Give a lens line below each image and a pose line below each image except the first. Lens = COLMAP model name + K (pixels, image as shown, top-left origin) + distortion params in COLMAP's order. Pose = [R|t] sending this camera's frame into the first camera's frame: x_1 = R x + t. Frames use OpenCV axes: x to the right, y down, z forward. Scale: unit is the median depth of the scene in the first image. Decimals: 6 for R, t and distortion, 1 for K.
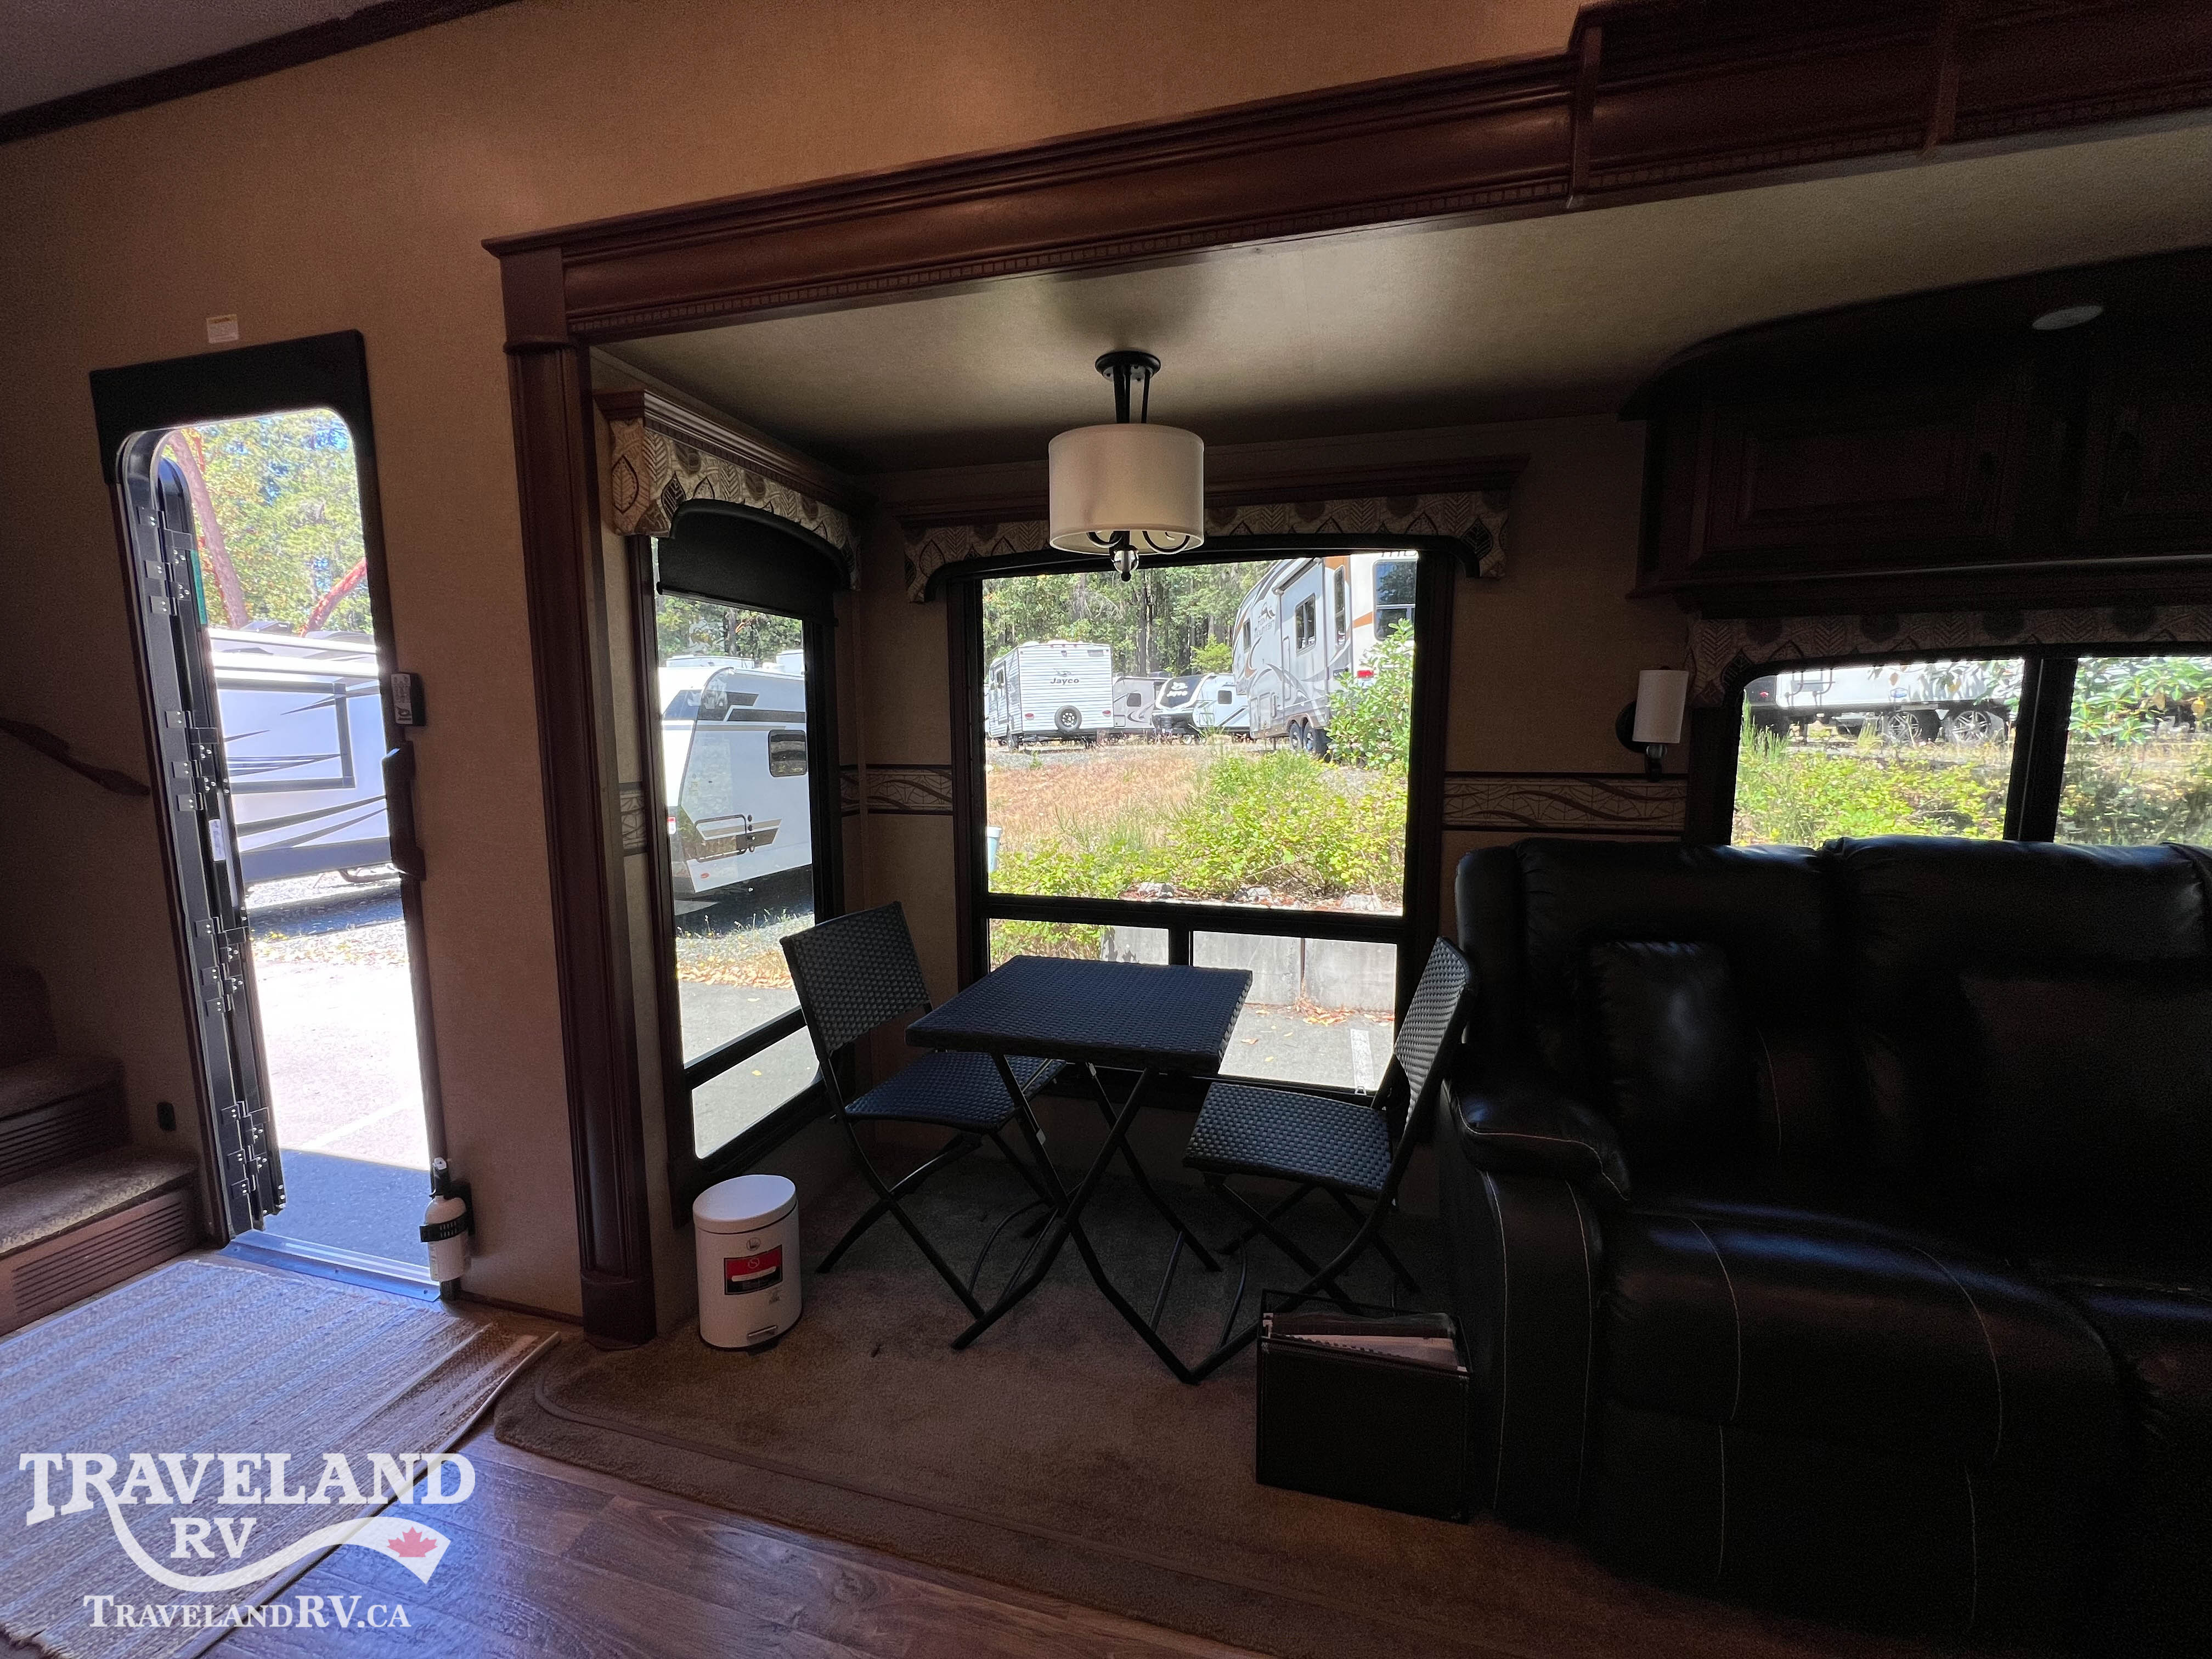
lens RADIAL K [[883.9, 0, 1108.2], [0, 883.9, 829.1], [0, 0, 1]] dist [-0.001205, -0.000053]
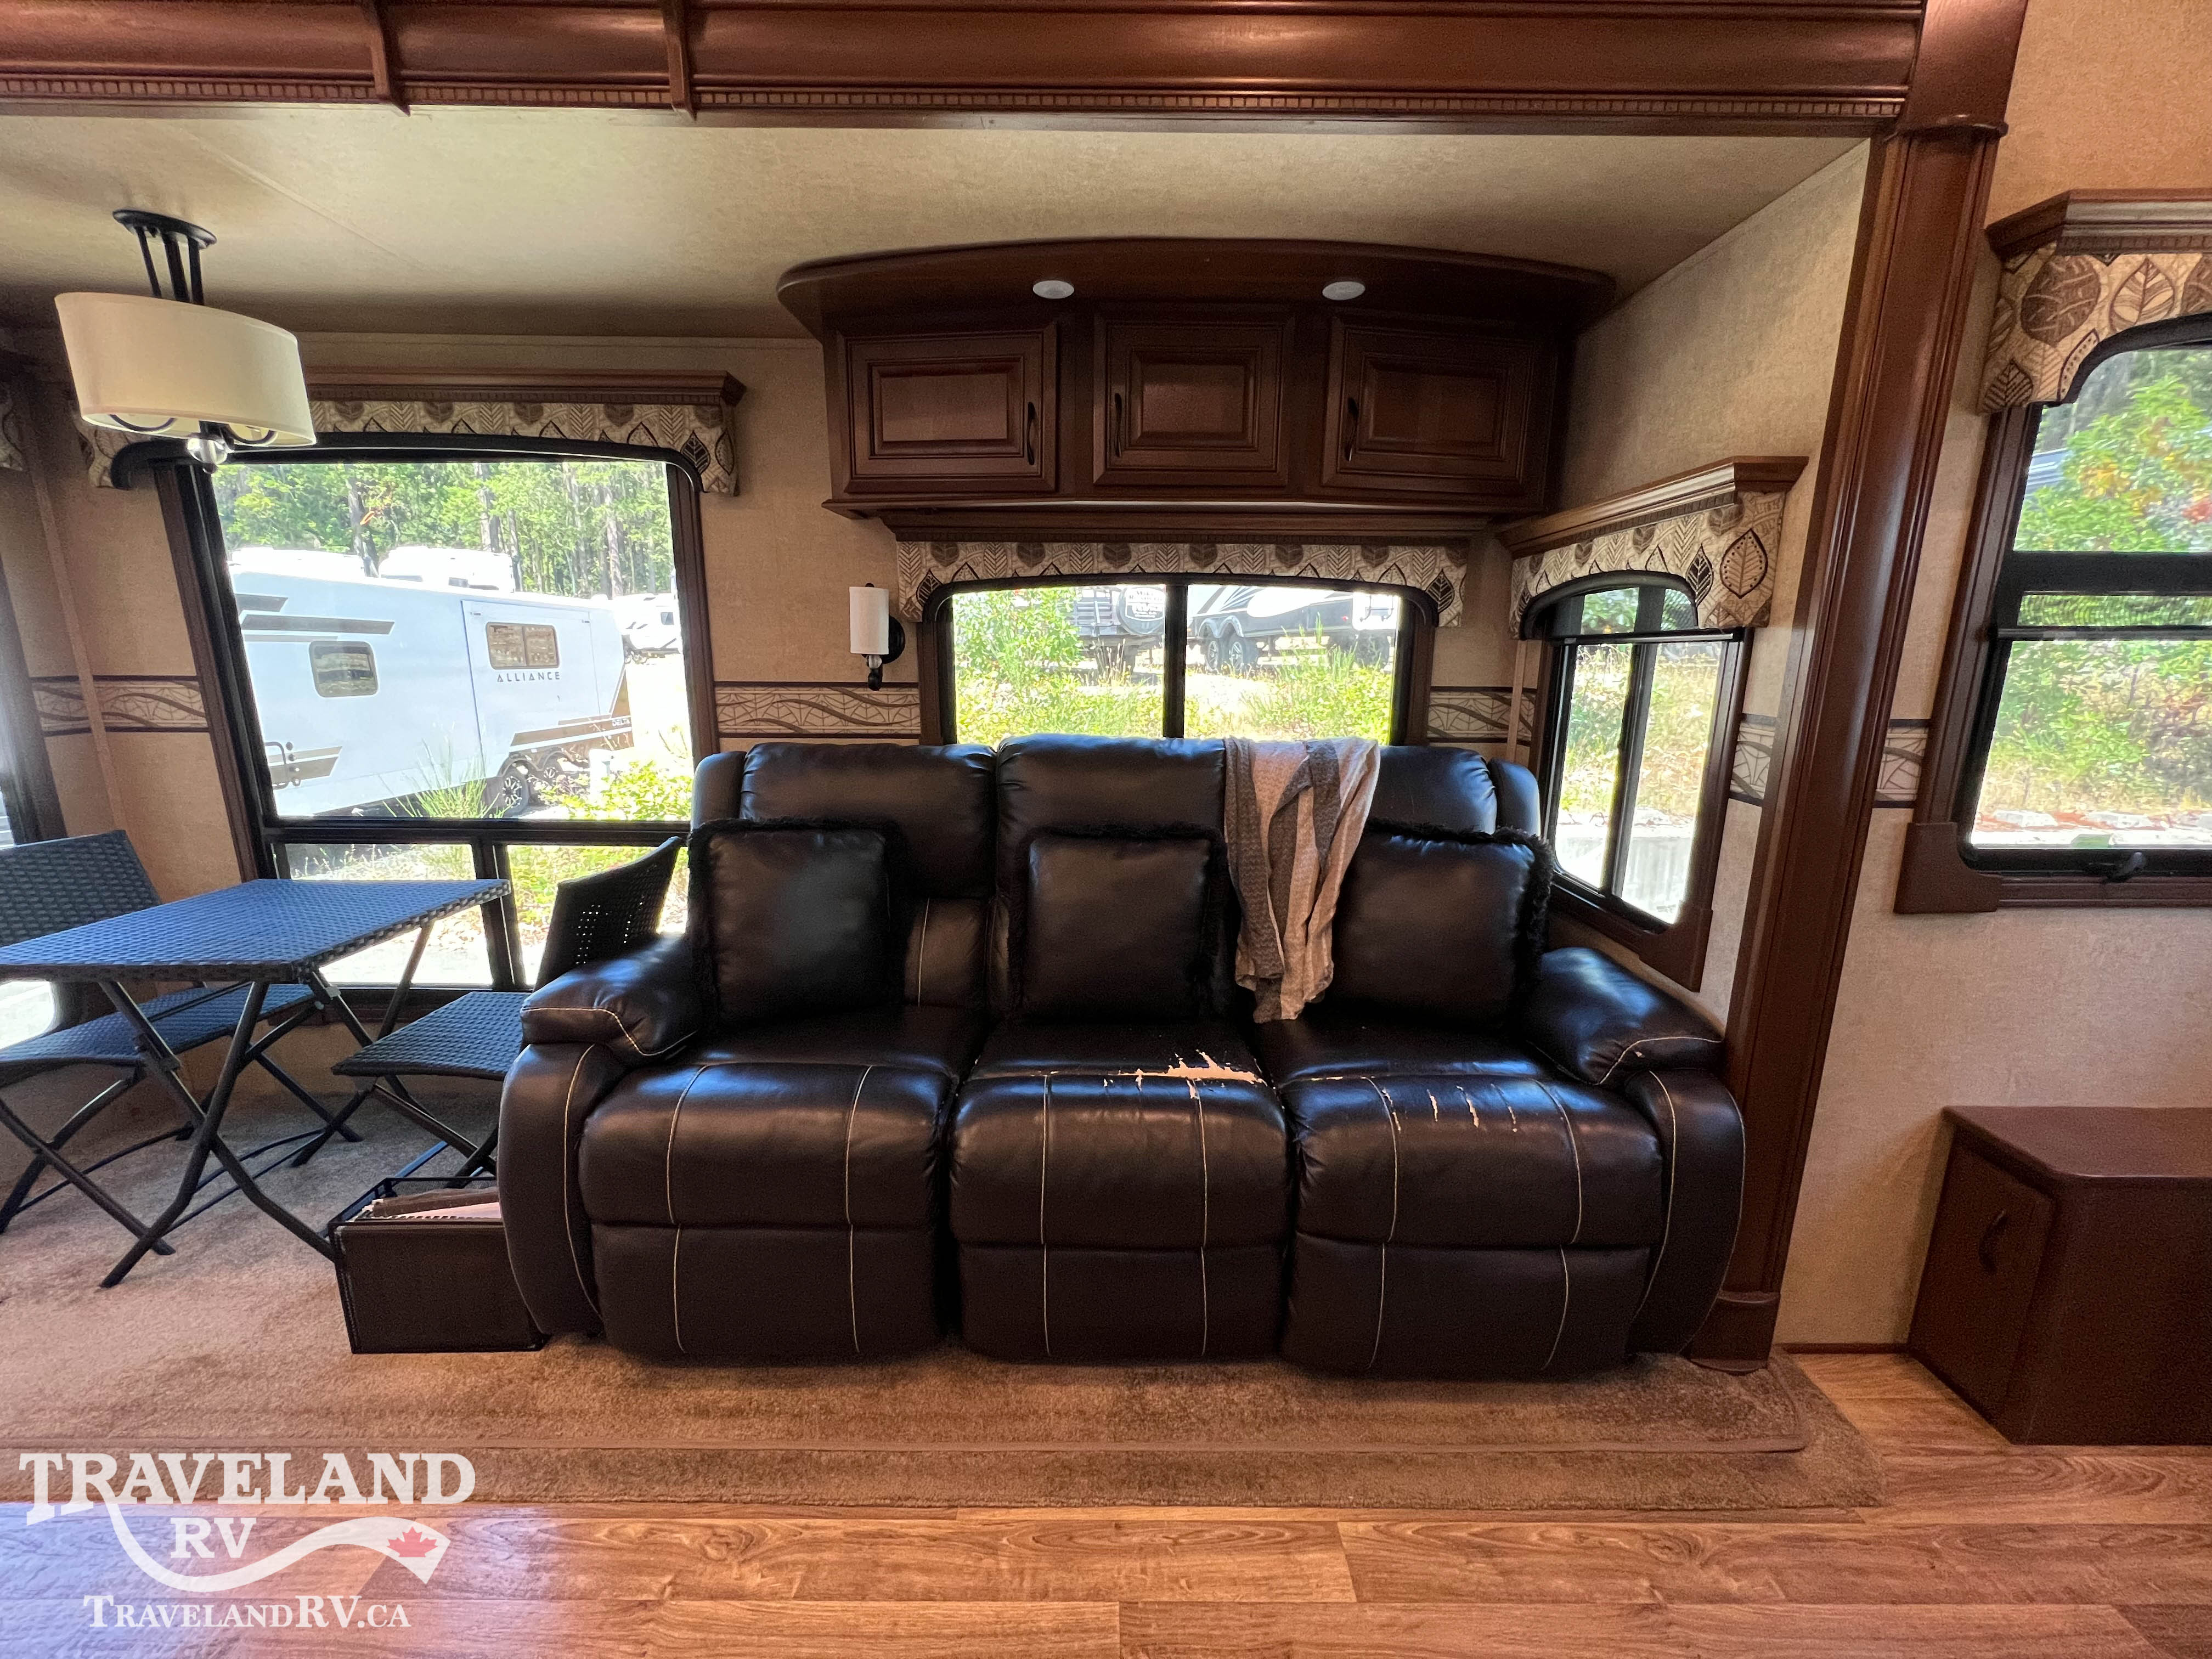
lens RADIAL K [[883.9, 0, 1108.2], [0, 883.9, 829.1], [0, 0, 1]] dist [-0.001205, -0.000053]
pose [[0.964307, -0.044834, 0.260965, 0.570990], [0.021165, 0.995459, 0.092813, 0.022808], [-0.263941, -0.083977, 0.960876, -0.150870]]
